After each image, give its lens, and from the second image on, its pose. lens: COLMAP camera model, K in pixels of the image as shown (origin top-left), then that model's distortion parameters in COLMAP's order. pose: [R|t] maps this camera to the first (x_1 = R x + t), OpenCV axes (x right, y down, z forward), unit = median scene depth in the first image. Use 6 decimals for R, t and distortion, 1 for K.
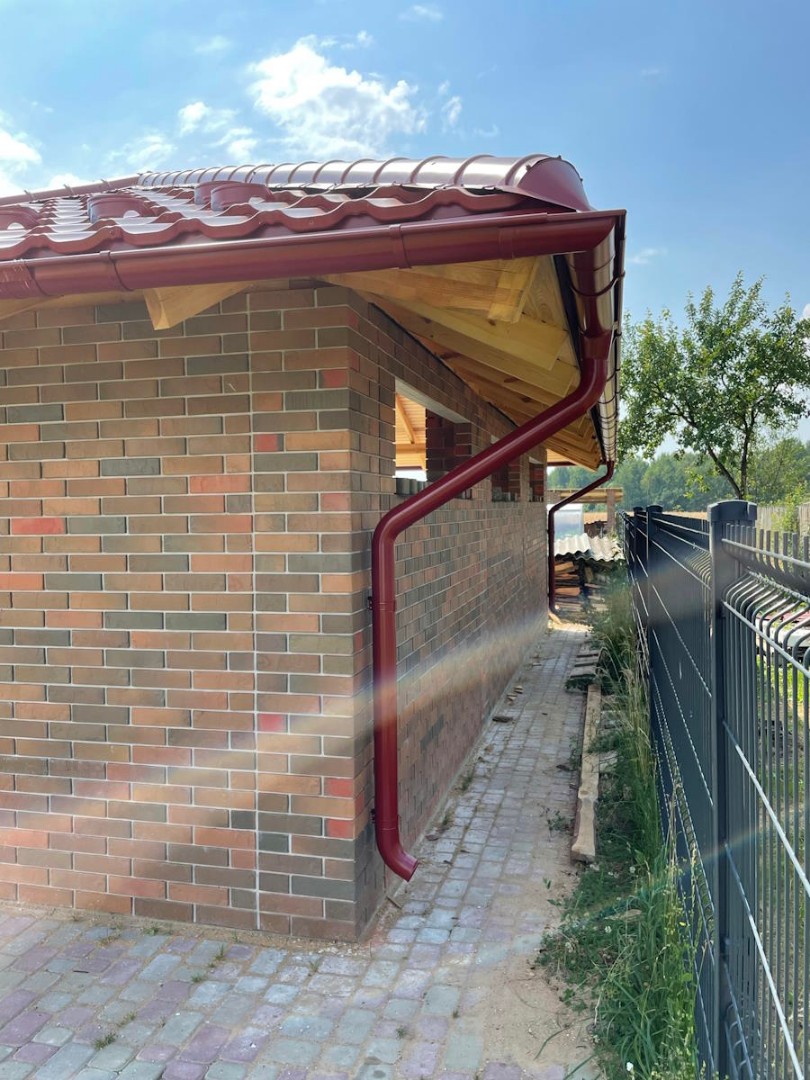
lens RADIAL K [[851.2, 0, 412.8], [0, 851.2, 540.5], [0, 0, 1]] dist [0.038719, -0.009015]
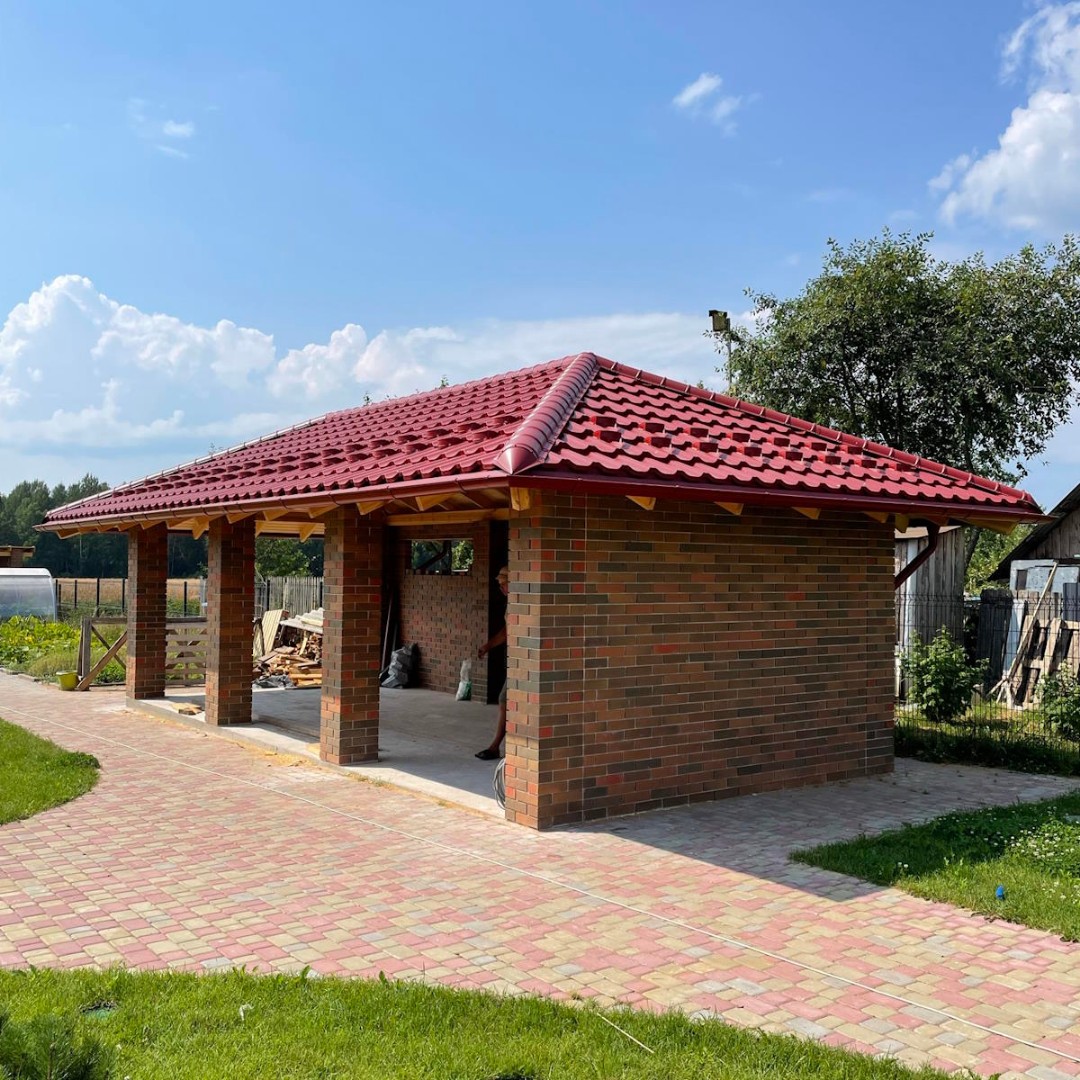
lens RADIAL K [[1123.1, 0, 549.3], [0, 1123.1, 543.7], [0, 0, 1]] dist [0.005669, 0.000000]
pose [[0.624578, 0.039395, 0.779968, -2.938055], [0.004227, 0.998542, -0.053820, -0.001321], [-0.780951, 0.036911, 0.623501, -0.206900]]
